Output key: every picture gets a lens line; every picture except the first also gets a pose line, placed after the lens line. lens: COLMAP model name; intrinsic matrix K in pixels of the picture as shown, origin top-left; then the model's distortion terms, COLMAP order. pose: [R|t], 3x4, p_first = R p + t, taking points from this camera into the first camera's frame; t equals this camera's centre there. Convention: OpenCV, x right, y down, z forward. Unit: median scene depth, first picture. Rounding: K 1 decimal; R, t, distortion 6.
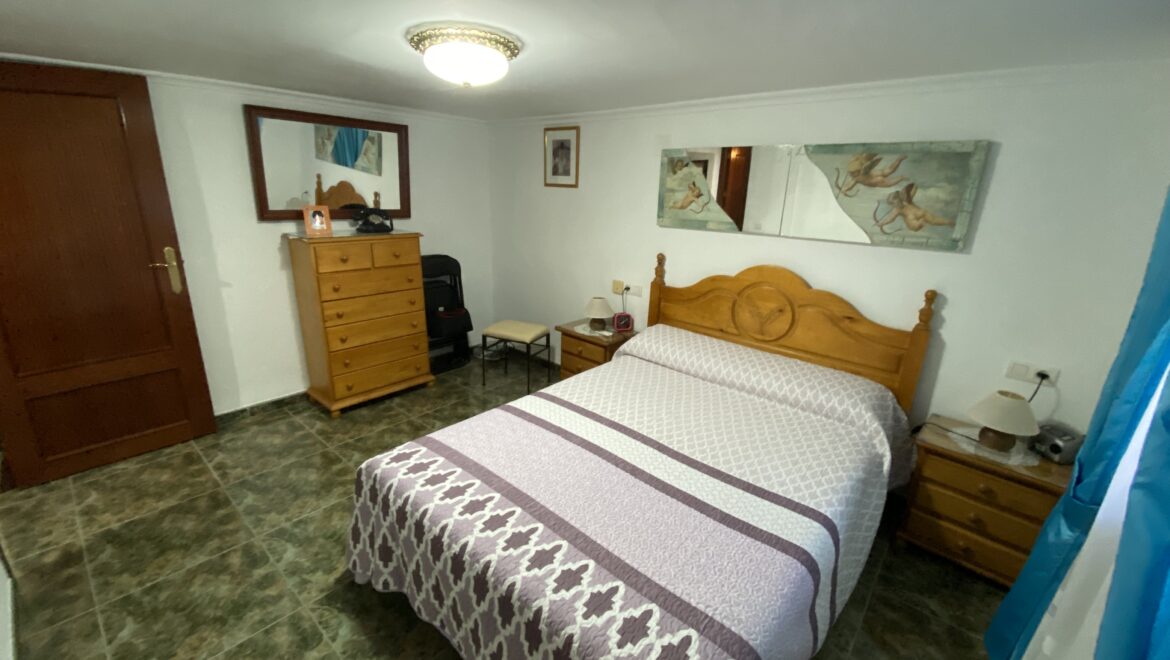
lens RADIAL K [[470.8, 0, 585.7], [0, 470.8, 328.8], [0, 0, 1]] dist [0.025838, -0.023457]
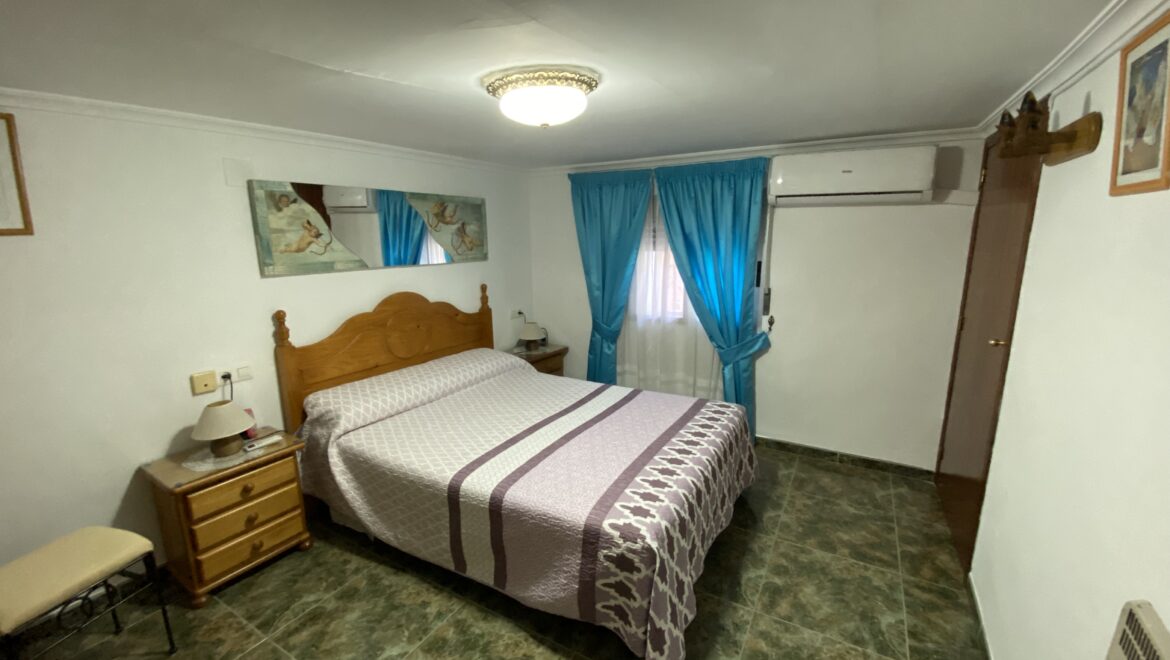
lens RADIAL K [[470.8, 0, 585.7], [0, 470.8, 328.8], [0, 0, 1]] dist [0.025838, -0.023457]
pose [[-0.180921, -0.231638, 0.955830, -0.928180], [0.278822, 0.919914, 0.275710, -0.280464], [-0.943147, 0.316388, -0.101846, 0.831927]]
